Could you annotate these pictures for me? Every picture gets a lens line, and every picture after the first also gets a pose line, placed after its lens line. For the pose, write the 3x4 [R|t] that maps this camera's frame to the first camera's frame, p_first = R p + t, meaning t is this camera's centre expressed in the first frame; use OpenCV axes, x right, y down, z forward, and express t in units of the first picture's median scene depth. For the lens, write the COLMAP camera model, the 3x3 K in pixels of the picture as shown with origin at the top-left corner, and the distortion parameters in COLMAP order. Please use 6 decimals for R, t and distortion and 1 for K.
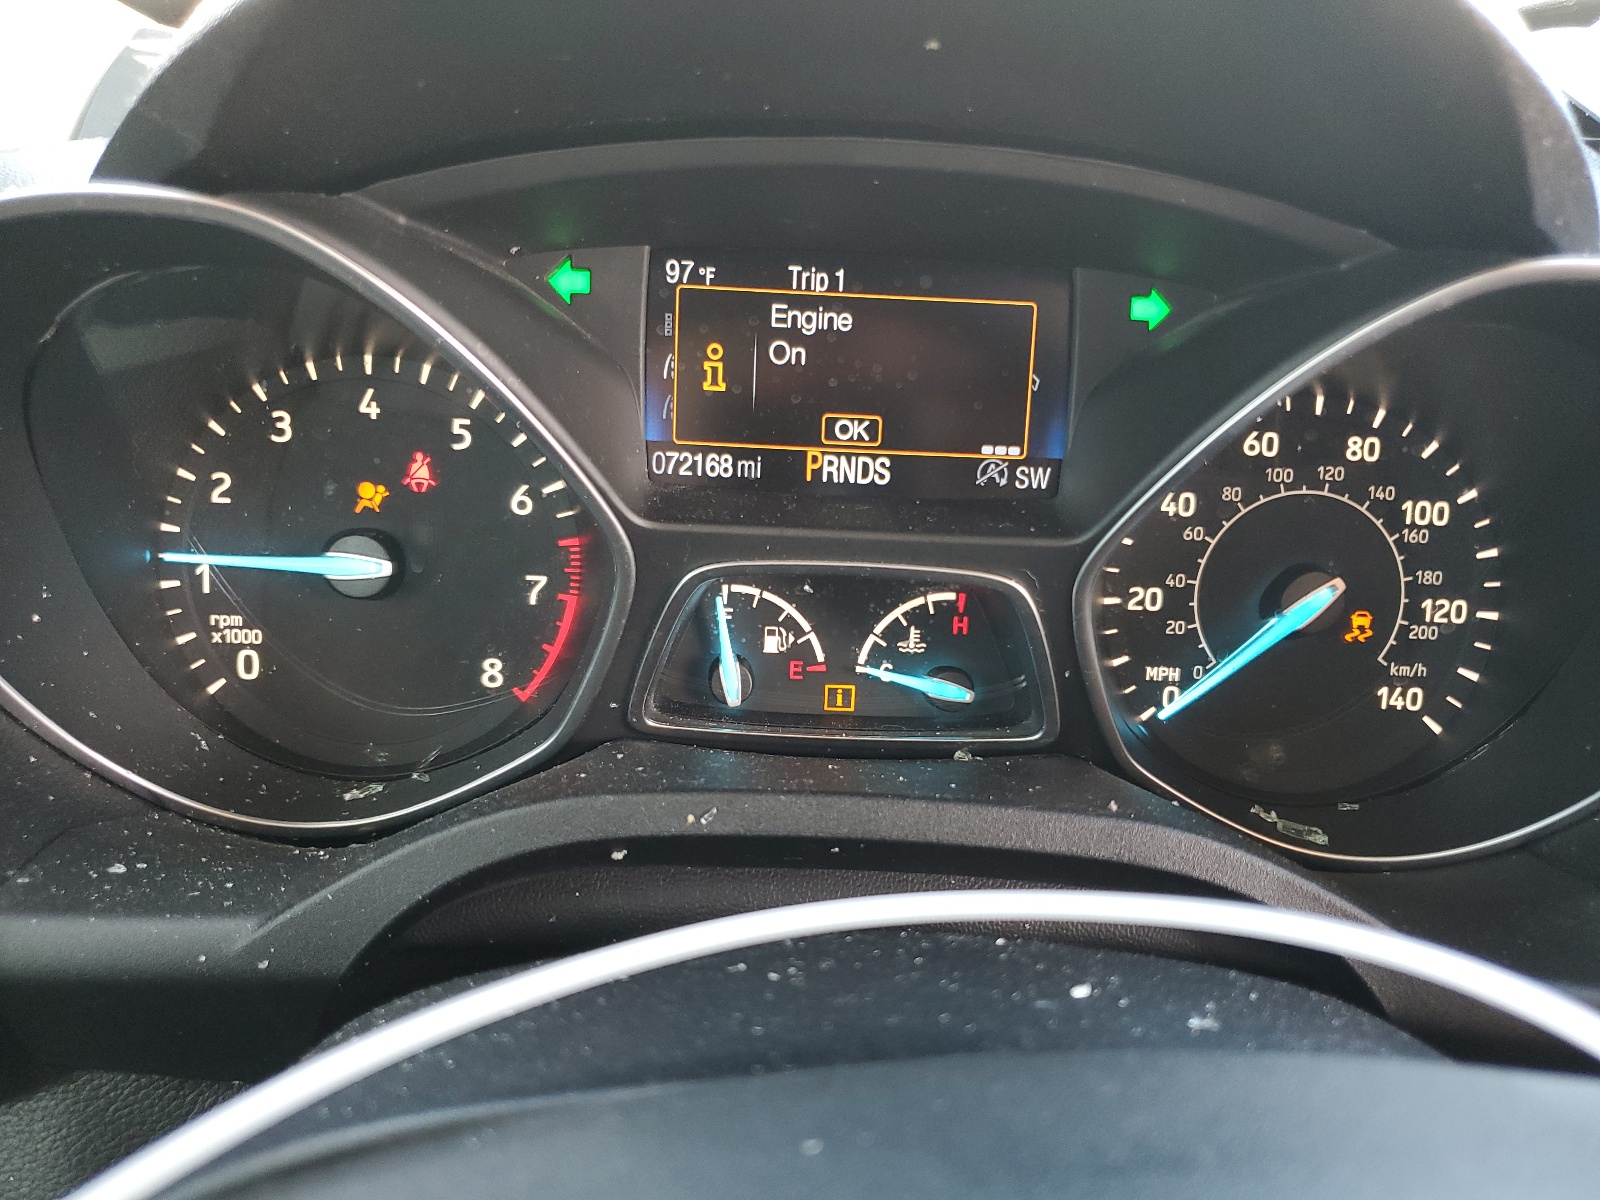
lens RADIAL K [[1217.6, 0, 804.6], [0, 1217.6, 606.5], [0, 0, 1]] dist [-0.009403, -0.002256]
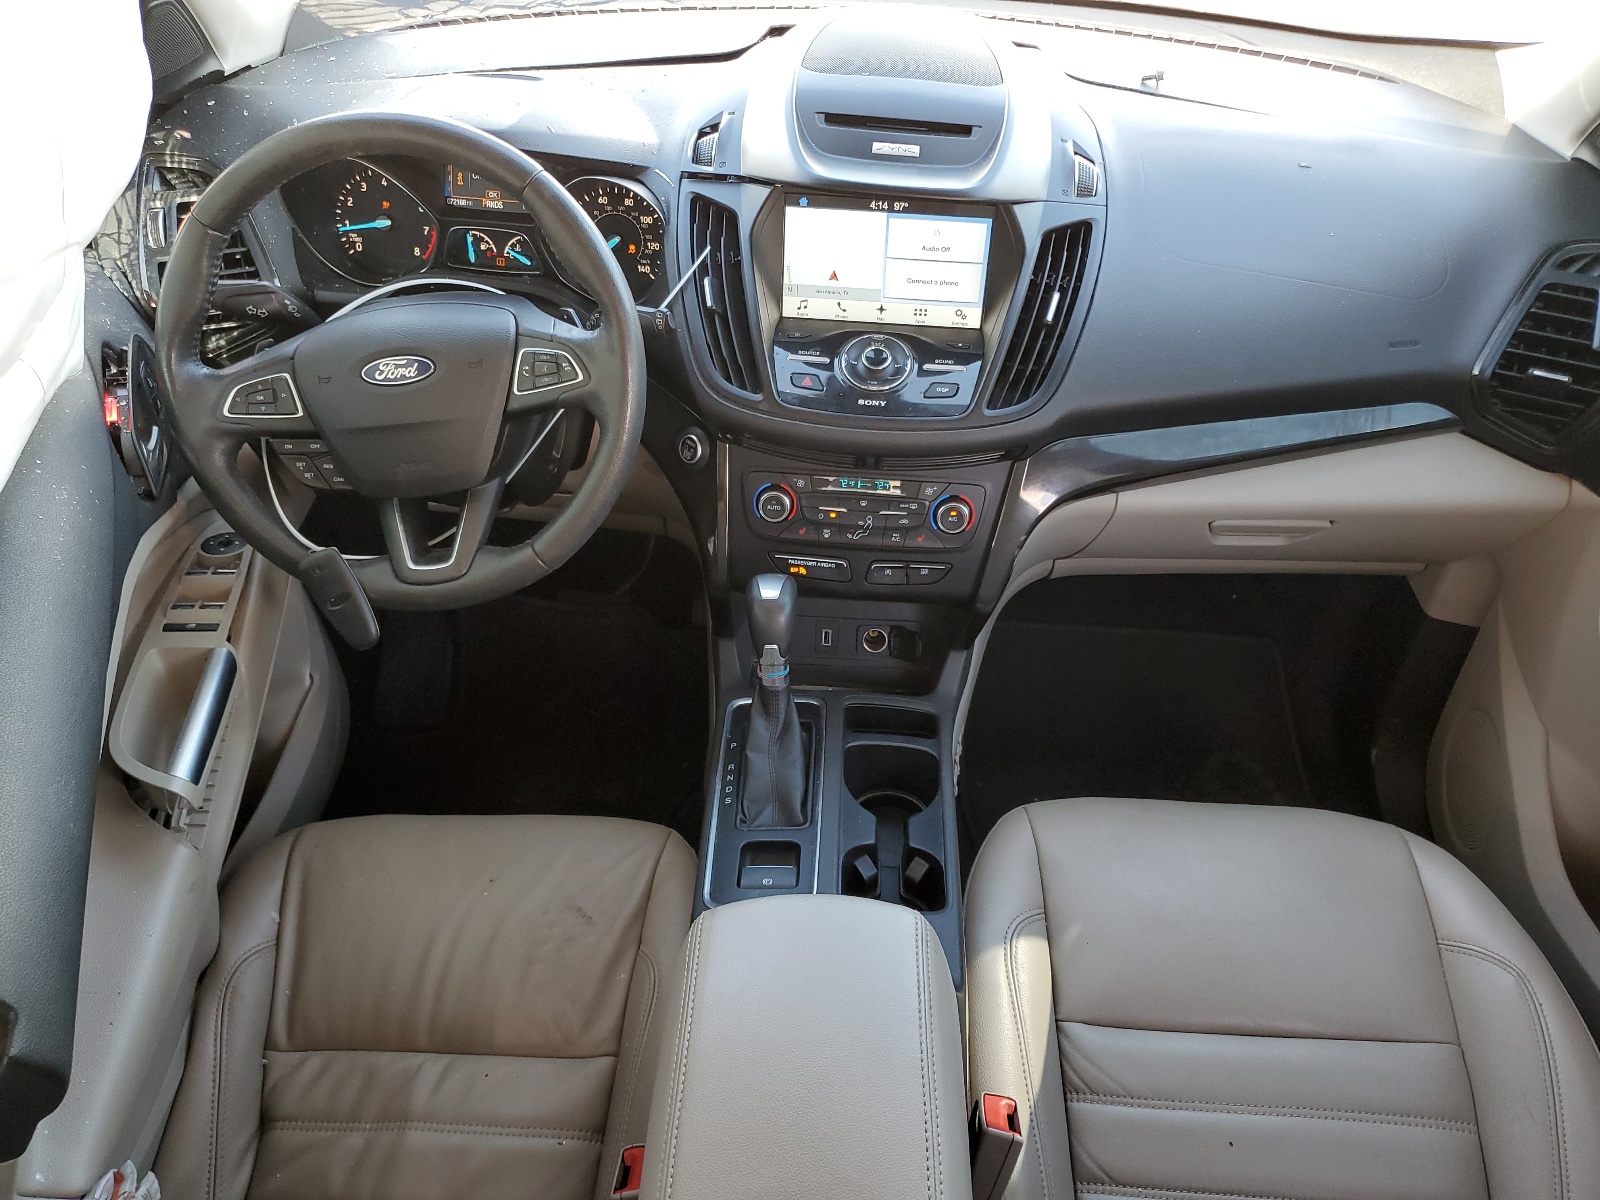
lens RADIAL K [[1217.6, 0, 793.0], [0, 1217.6, 599.5], [0, 0, 1]] dist [-0.009403, -0.002256]
pose [[0.994463, 0.067095, -0.080876, 1.411177], [-0.042258, 0.959998, 0.276801, -0.006805], [0.096212, -0.271851, 0.957518, -3.109523]]
